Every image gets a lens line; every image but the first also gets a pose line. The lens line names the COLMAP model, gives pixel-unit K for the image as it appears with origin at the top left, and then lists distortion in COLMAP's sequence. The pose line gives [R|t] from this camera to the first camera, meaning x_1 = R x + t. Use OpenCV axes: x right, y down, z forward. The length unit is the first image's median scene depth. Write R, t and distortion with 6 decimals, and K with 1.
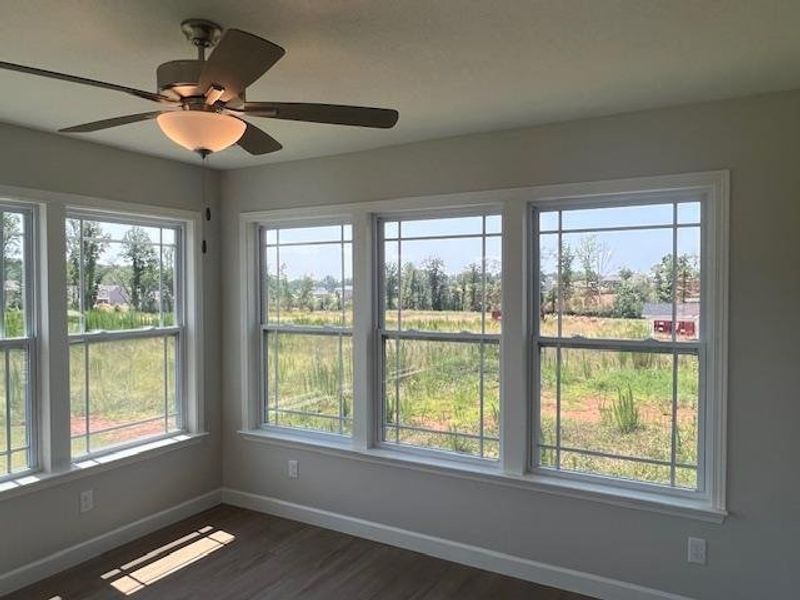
lens RADIAL K [[576.6, 0, 400.0], [0, 576.6, 300.0], [0, 0, 1]] dist [-0.005546, -0.004943]
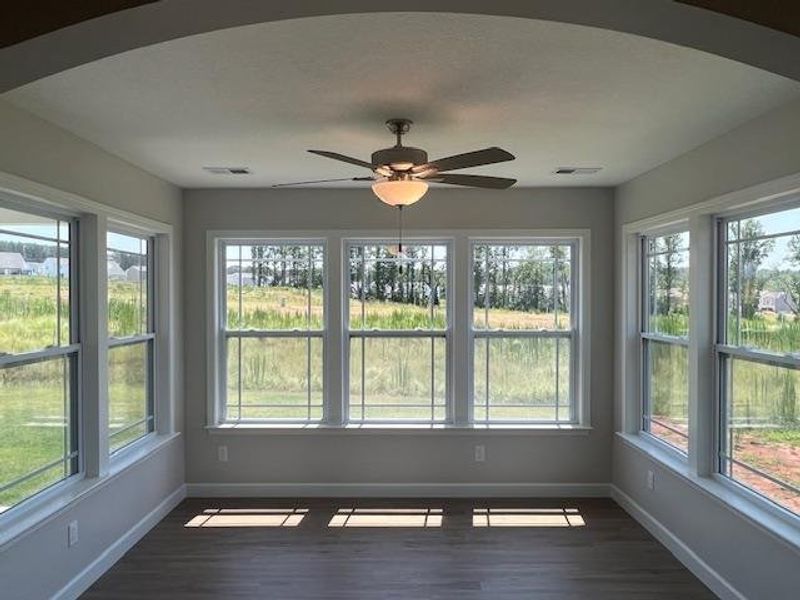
lens RADIAL K [[593.4, 0, 400.0], [0, 593.4, 300.0], [0, 0, 1]] dist [0.000390, -0.000983]
pose [[0.503346, 0.013045, -0.863987, 0.449189], [-0.023831, 0.999715, 0.001210, -0.006085], [0.863756, 0.019980, 0.503513, 0.105569]]
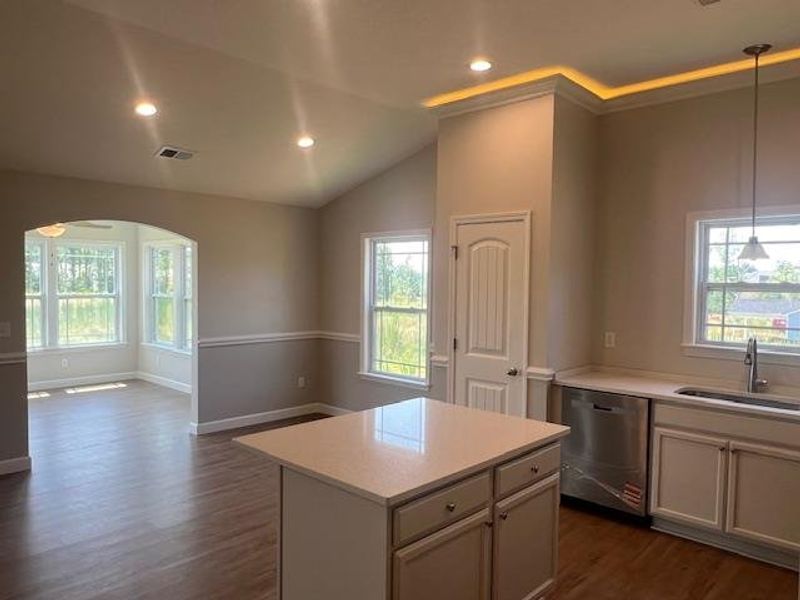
lens RADIAL K [[573.2, 0, 400.0], [0, 573.2, 300.0], [0, 0, 1]] dist [0.000173, 0.001082]
pose [[0.973023, 0.026836, -0.229142, 1.142311], [-0.023718, 0.999585, 0.016353, 0.009117], [0.229486, -0.010477, 0.973256, -0.859150]]
